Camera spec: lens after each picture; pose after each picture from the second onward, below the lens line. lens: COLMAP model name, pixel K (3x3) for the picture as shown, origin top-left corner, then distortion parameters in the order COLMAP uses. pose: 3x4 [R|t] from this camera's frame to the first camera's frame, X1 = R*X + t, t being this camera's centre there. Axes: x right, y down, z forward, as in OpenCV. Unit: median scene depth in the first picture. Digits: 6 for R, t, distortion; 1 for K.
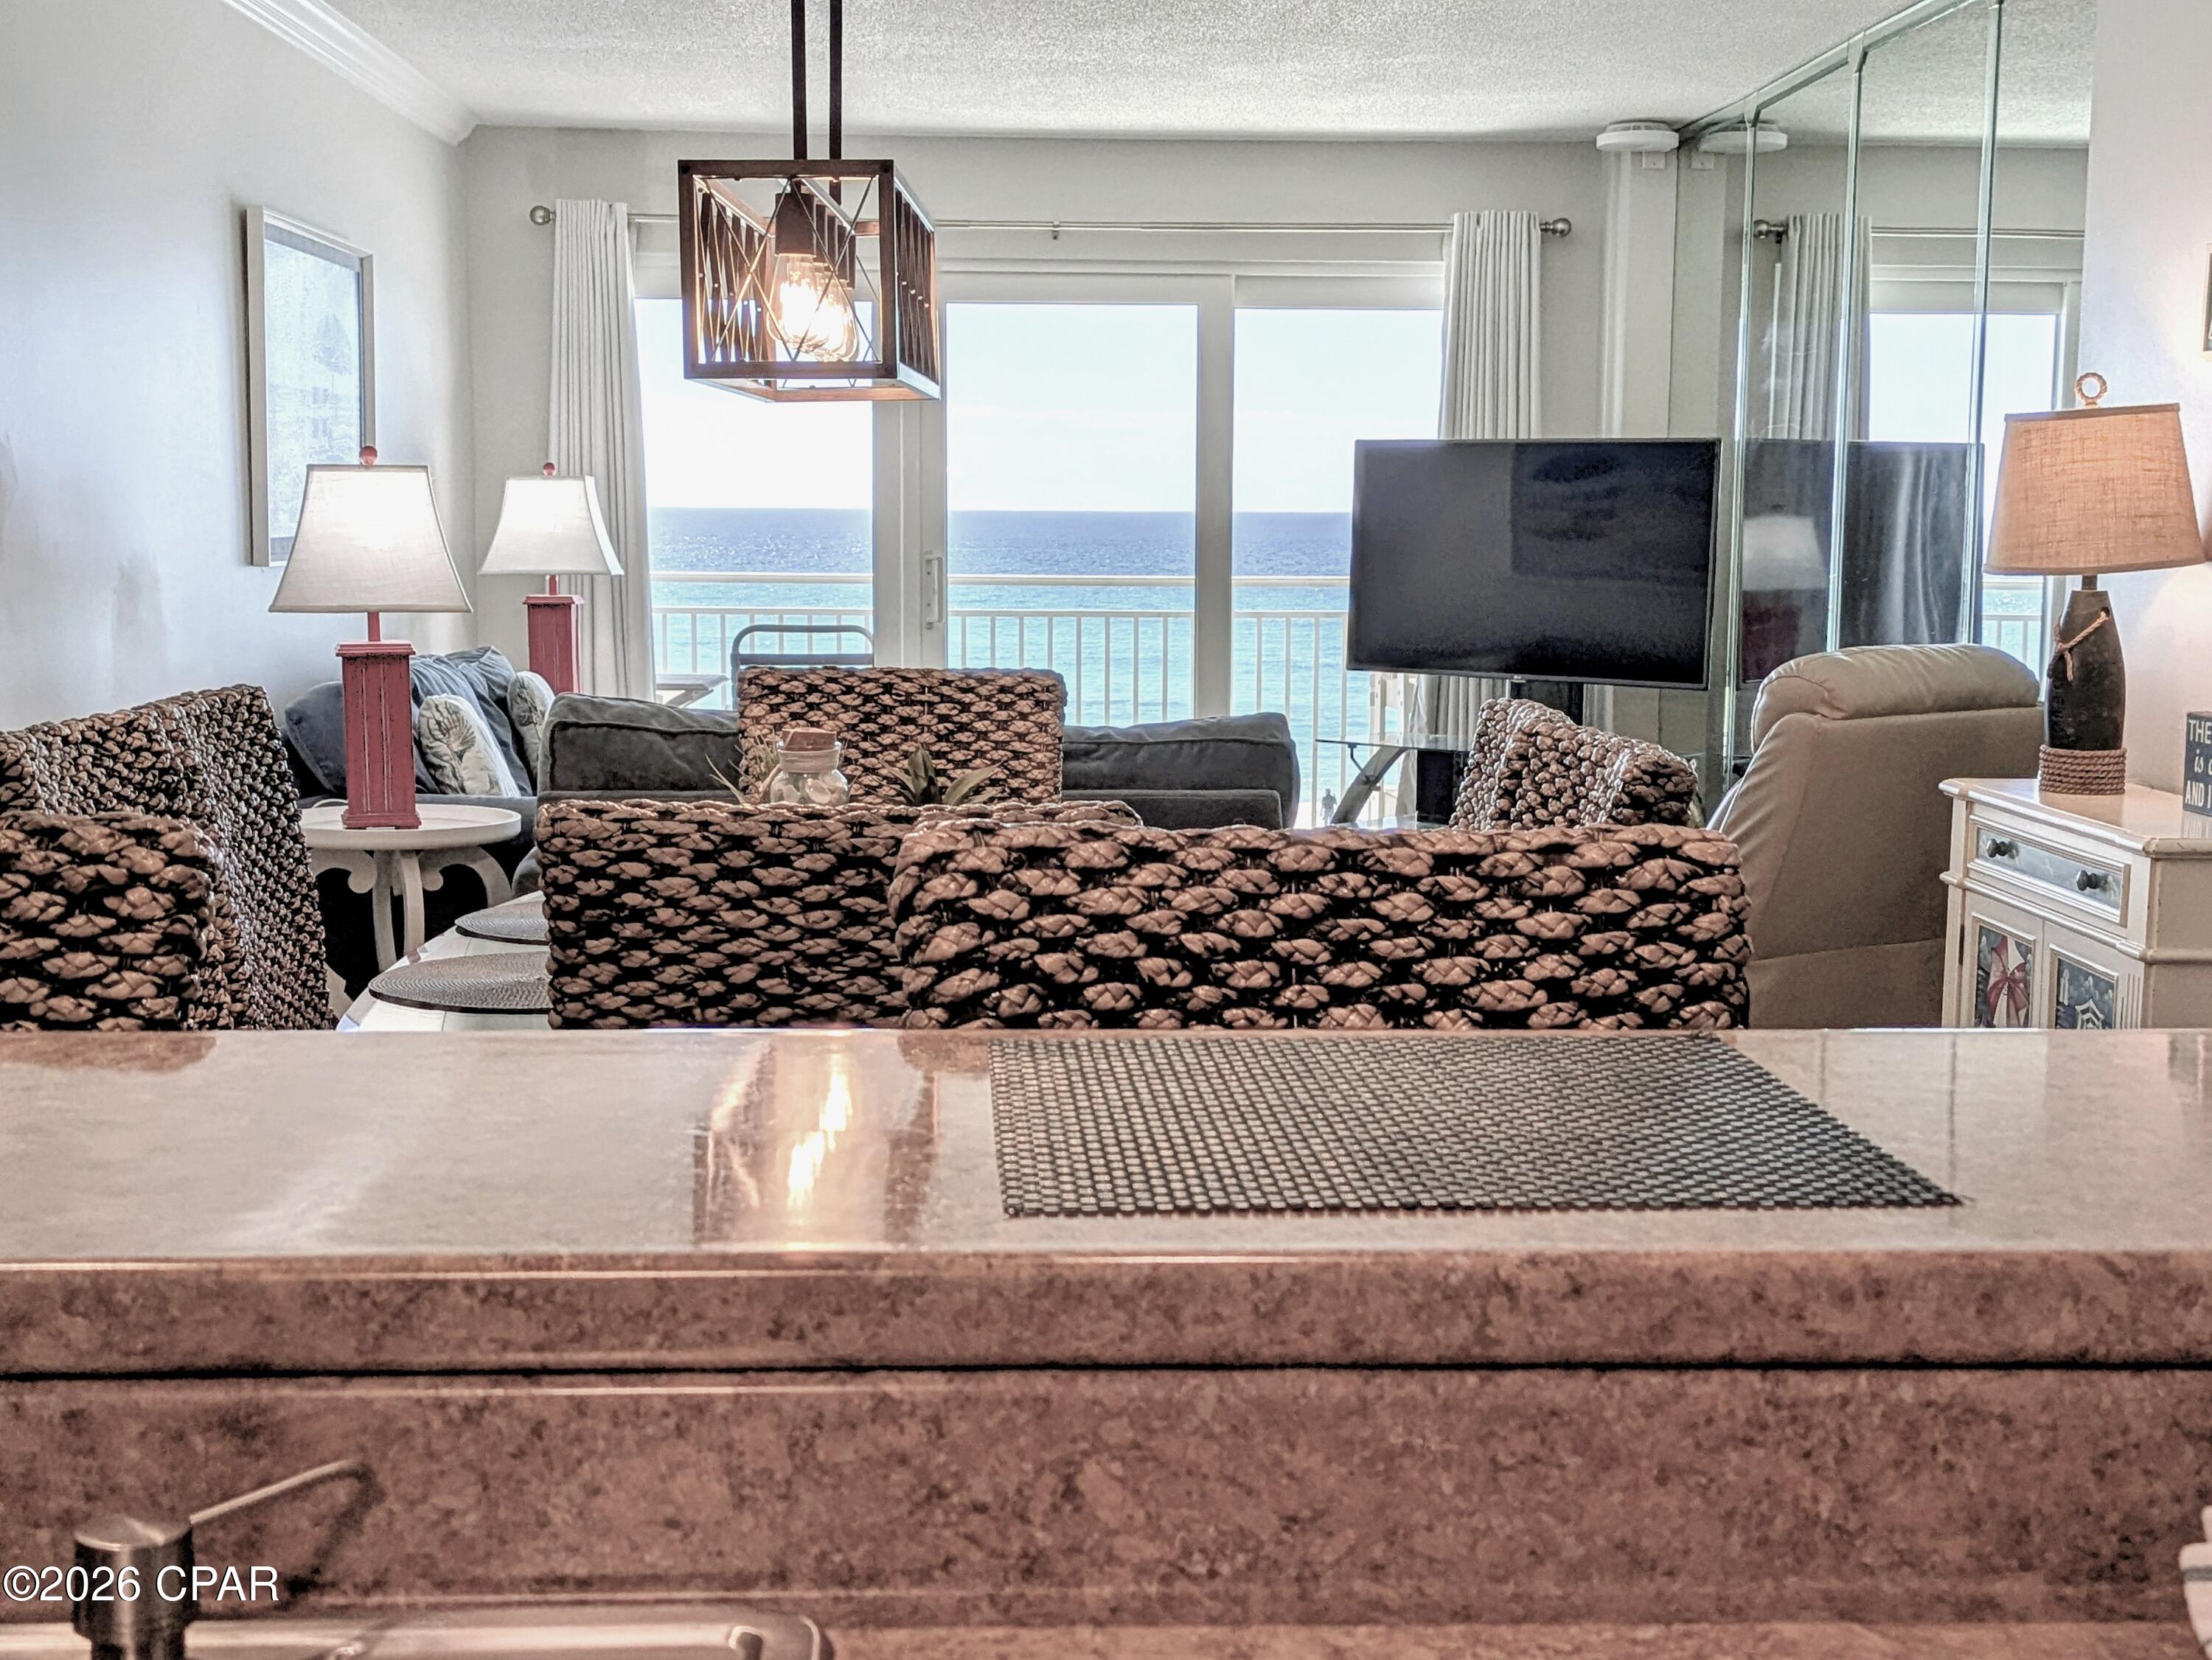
lens RADIAL K [[2890.5, 0, 1114.2], [0, 2890.5, 865.5], [0, 0, 1]] dist [0.111804, -0.315799]
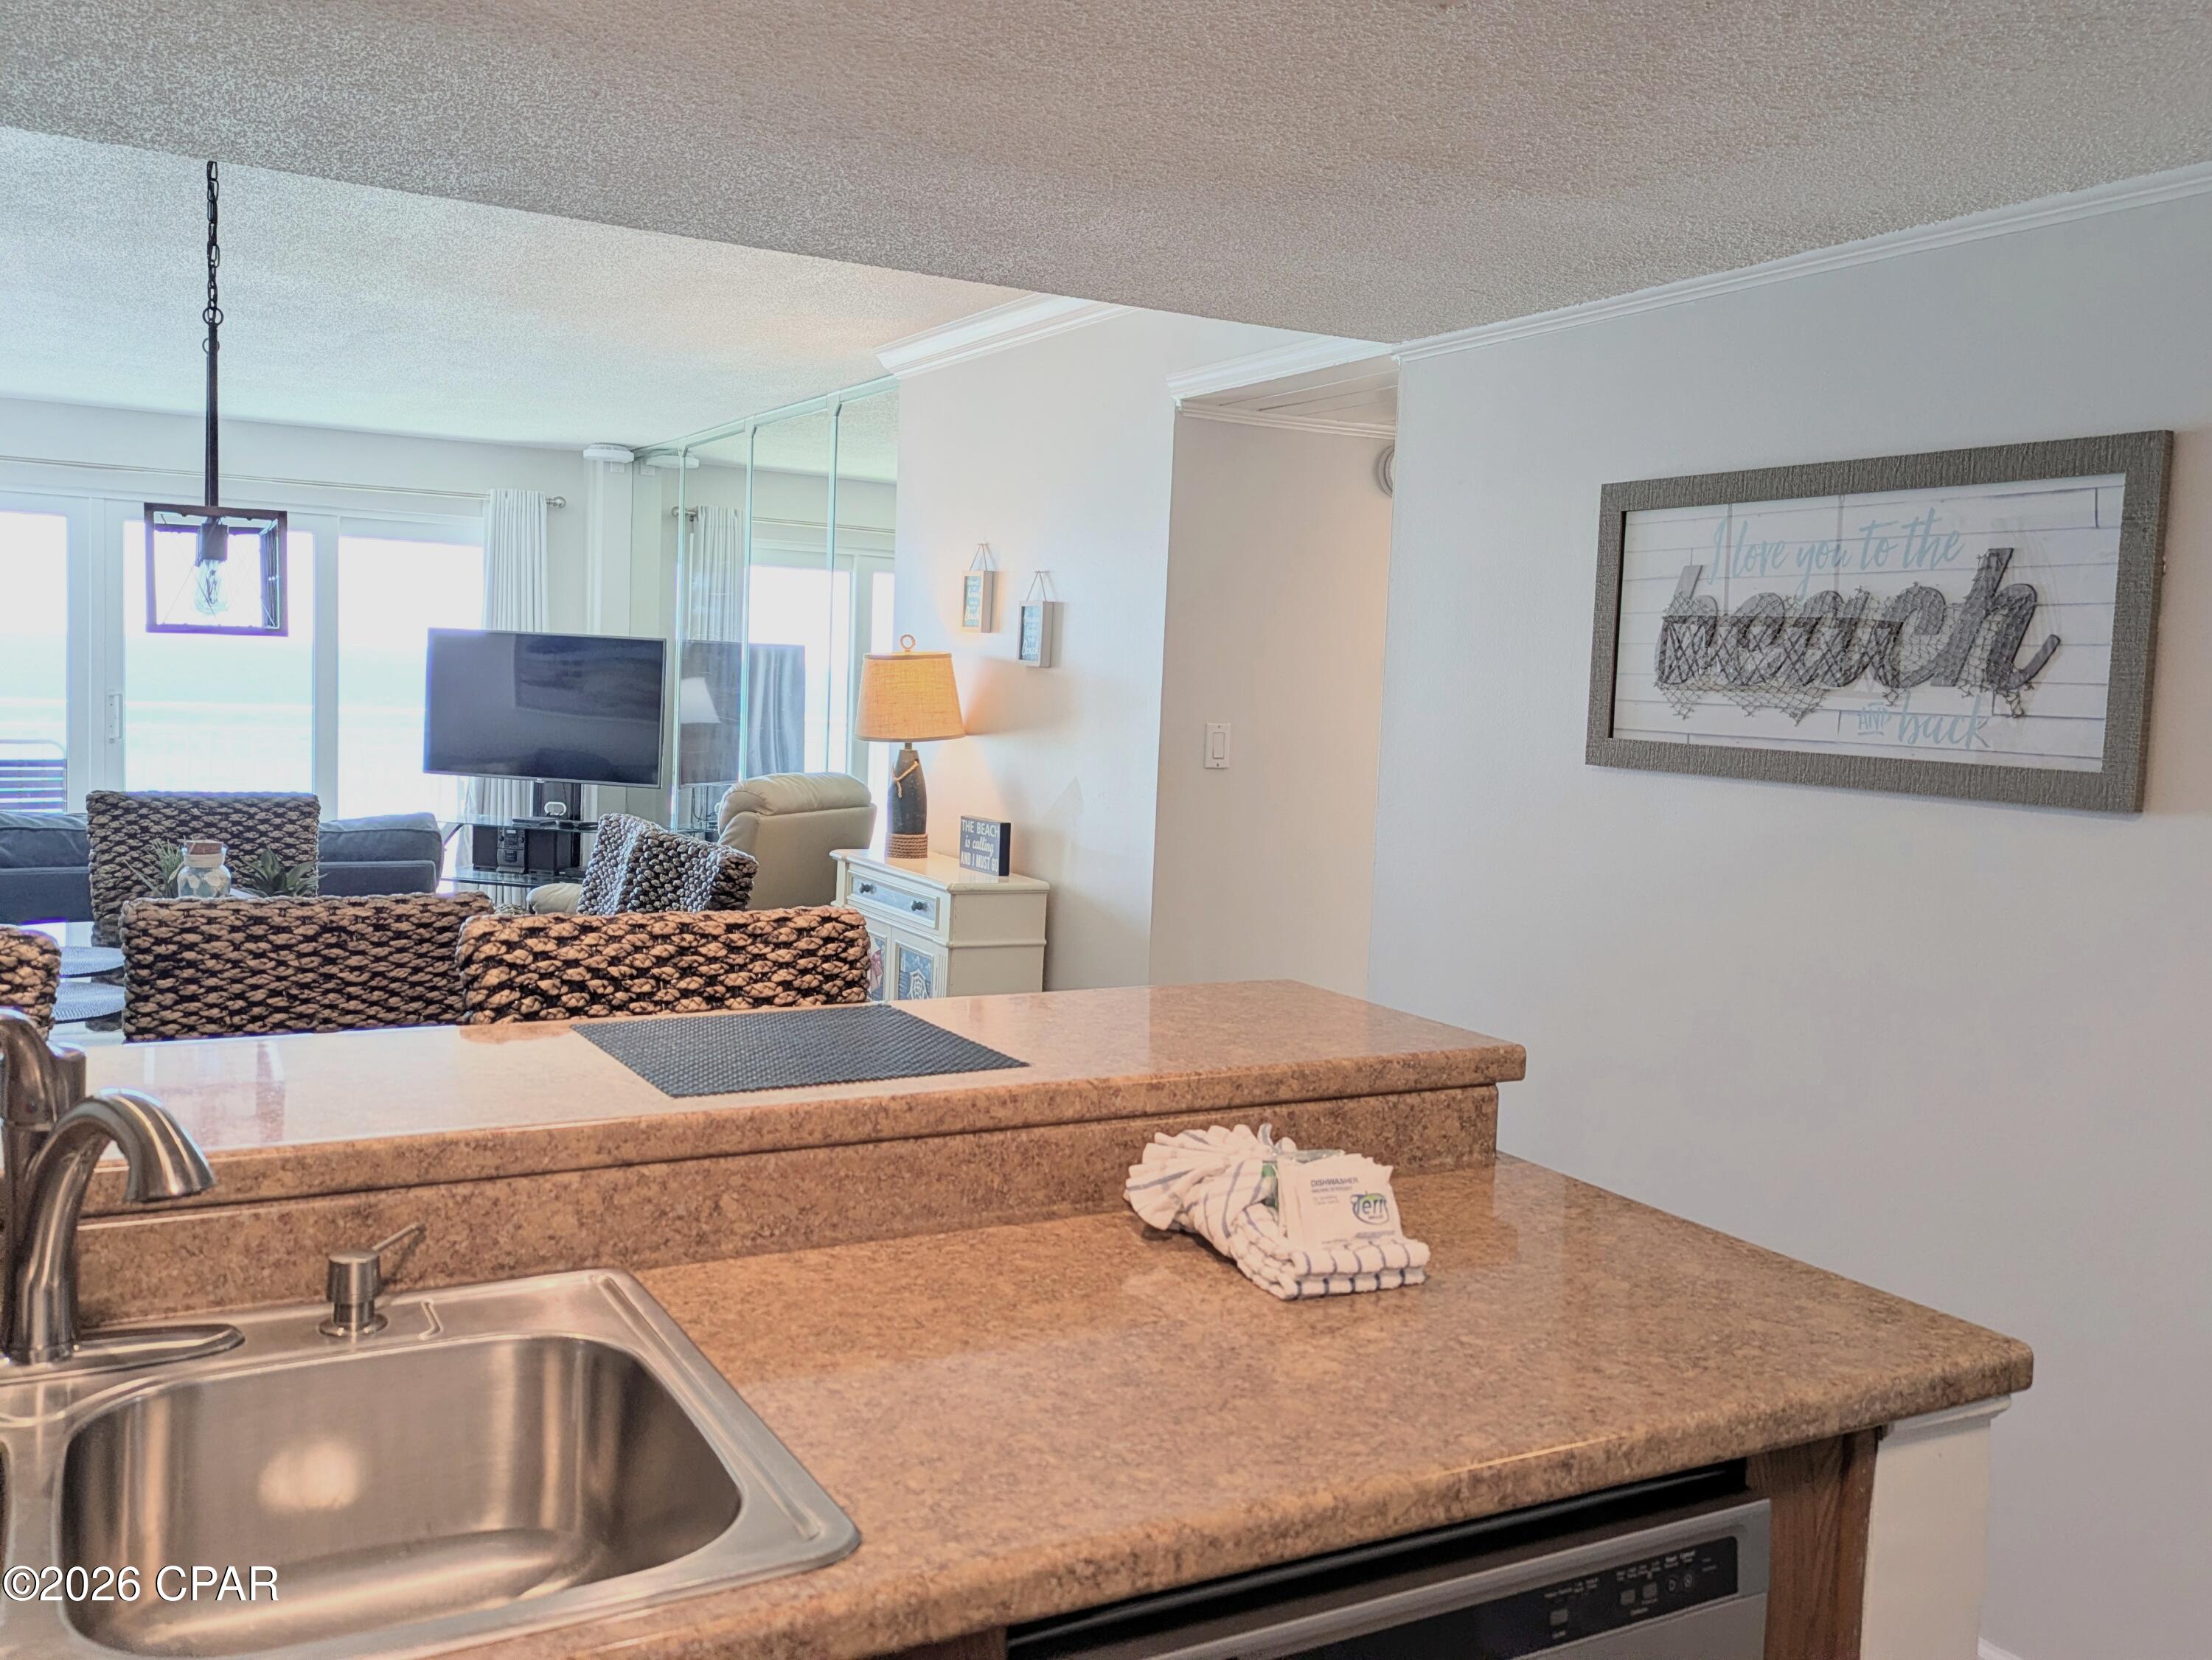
lens RADIAL K [[1866.3, 0, 1086.2], [0, 1866.3, 819.2], [0, 0, 1]] dist [0.092023, -0.120547]
pose [[0.896653, -0.006515, 0.442685, -0.259375], [0.021262, 0.999372, -0.028359, -0.036178], [-0.442222, 0.034840, 0.896228, -0.341631]]
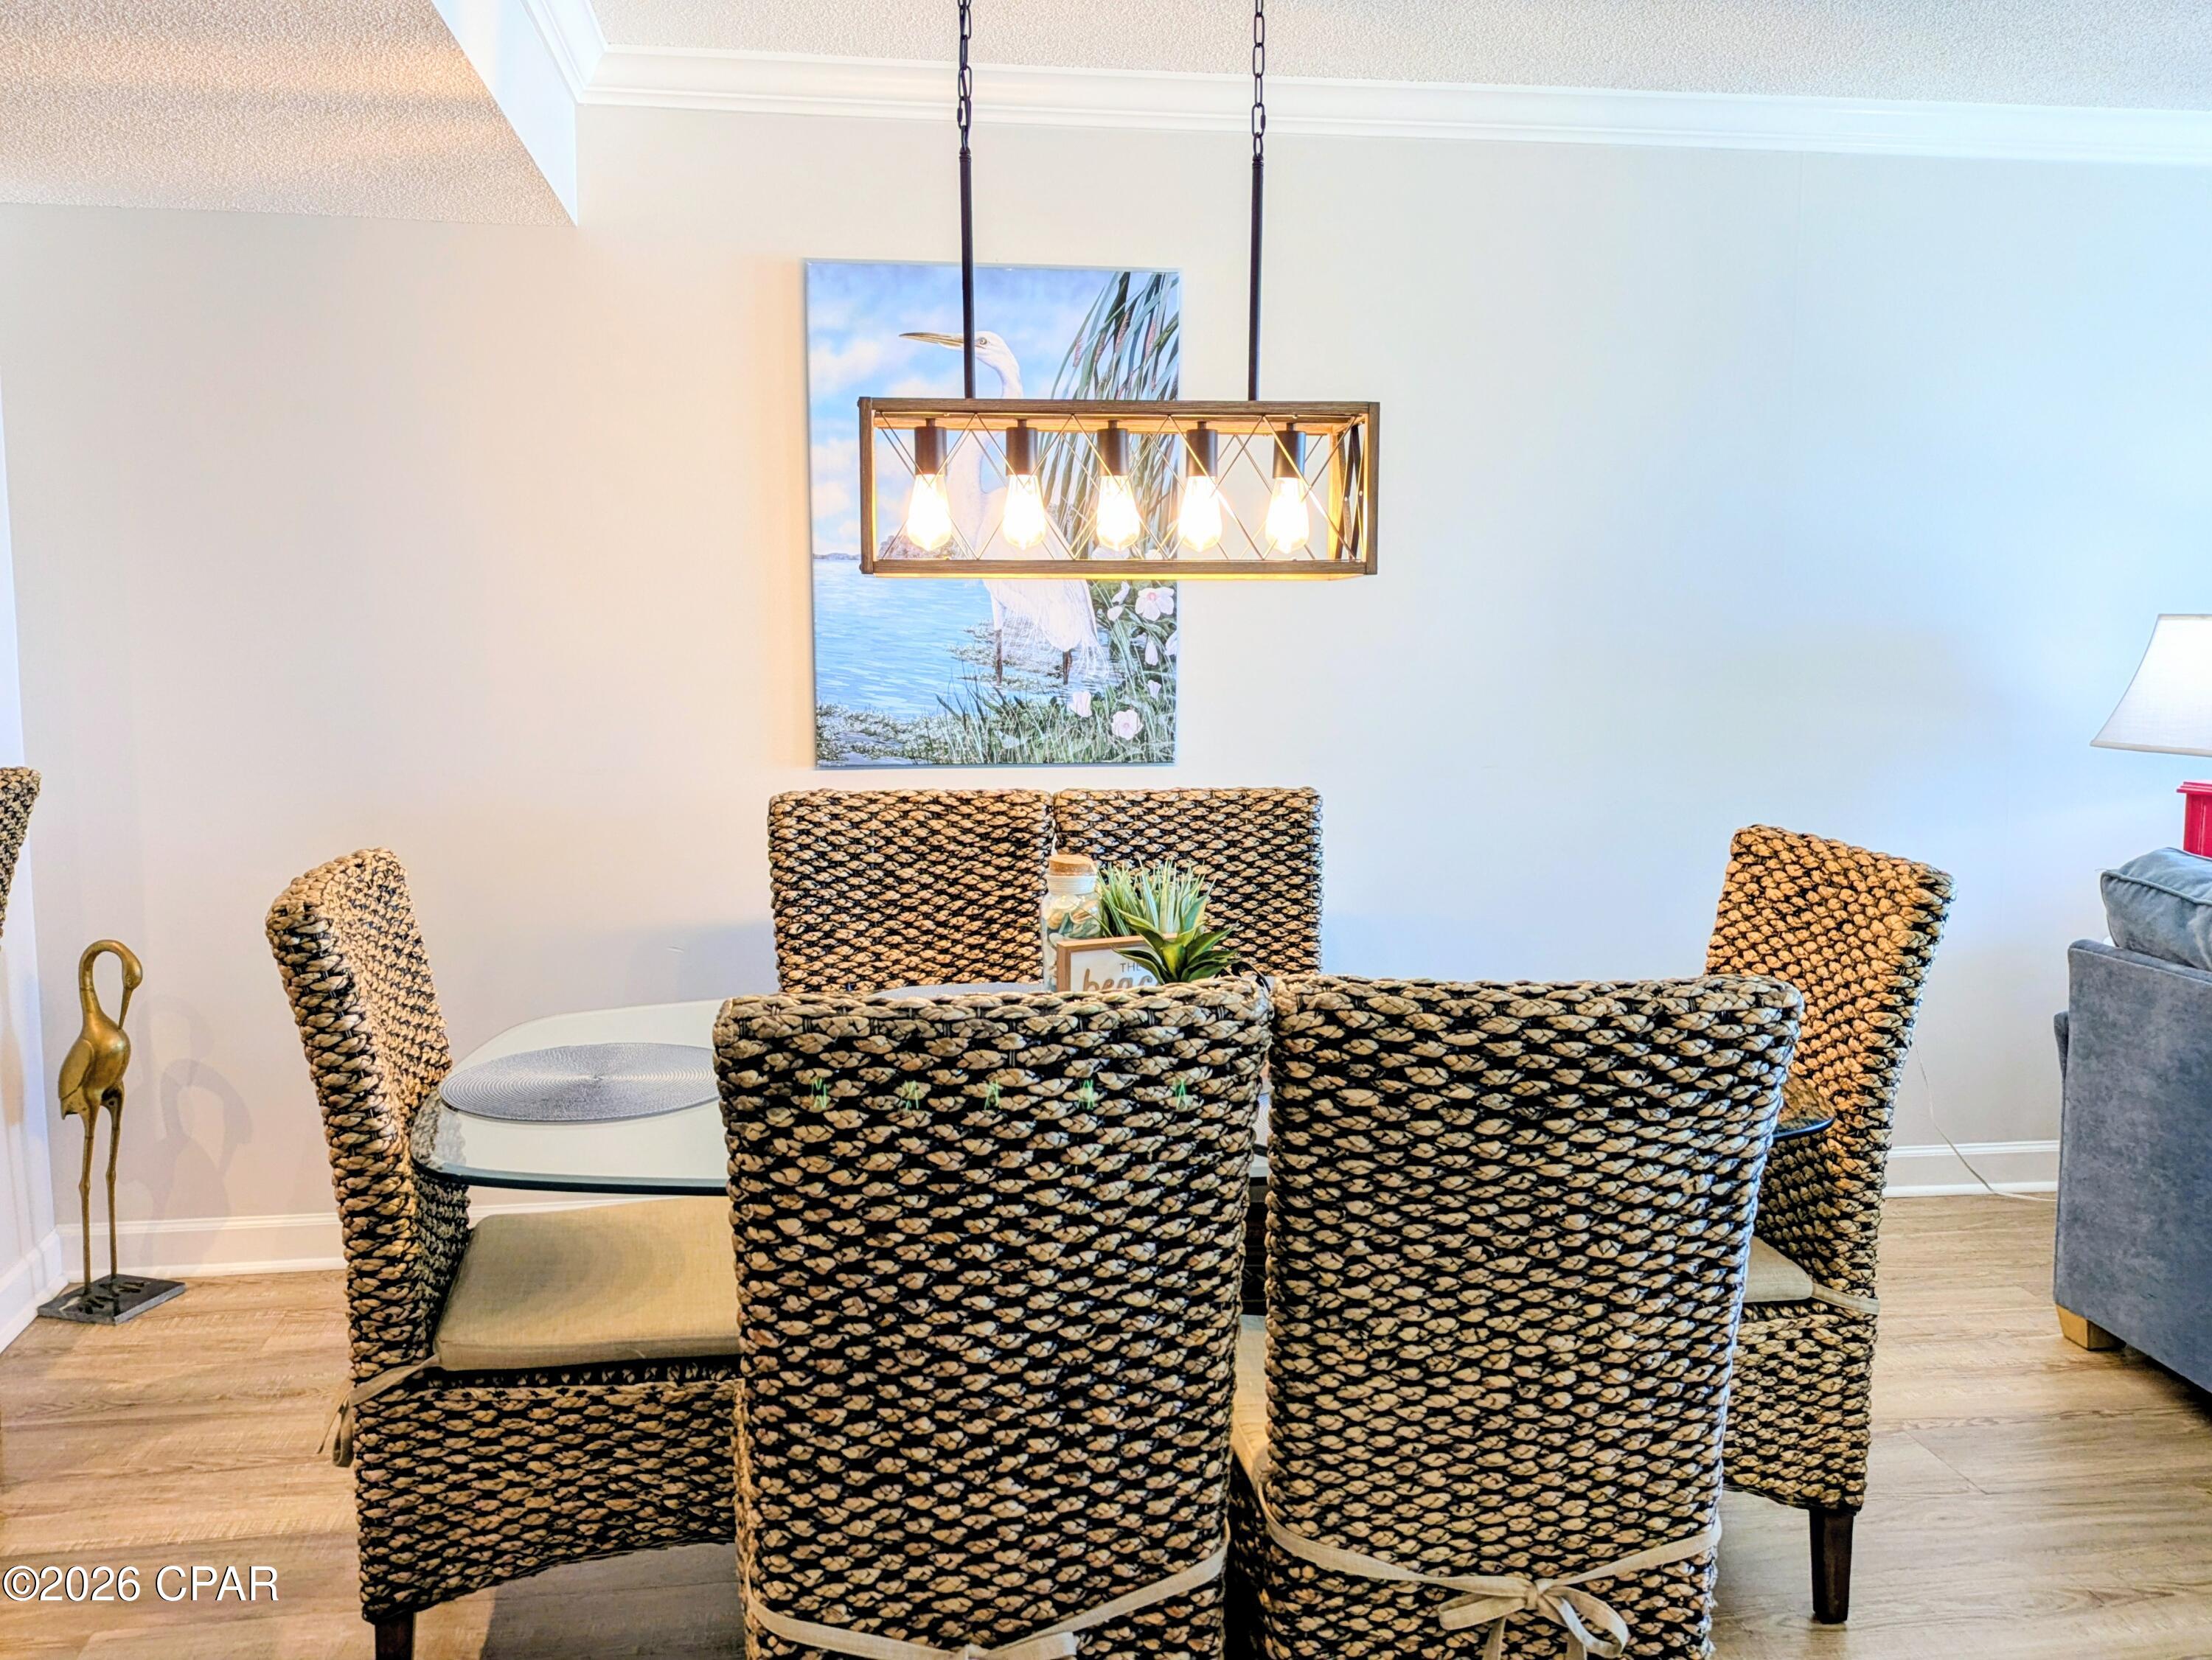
lens RADIAL K [[1866.3, 0, 1086.2], [0, 1866.3, 819.2], [0, 0, 1]] dist [0.092023, -0.120547]
pose [[0.113533, 0.111451, -0.987263, 1.293843], [-0.126250, 0.987251, 0.096931, -0.271721], [0.985480, 0.113637, 0.126157, 1.774684]]
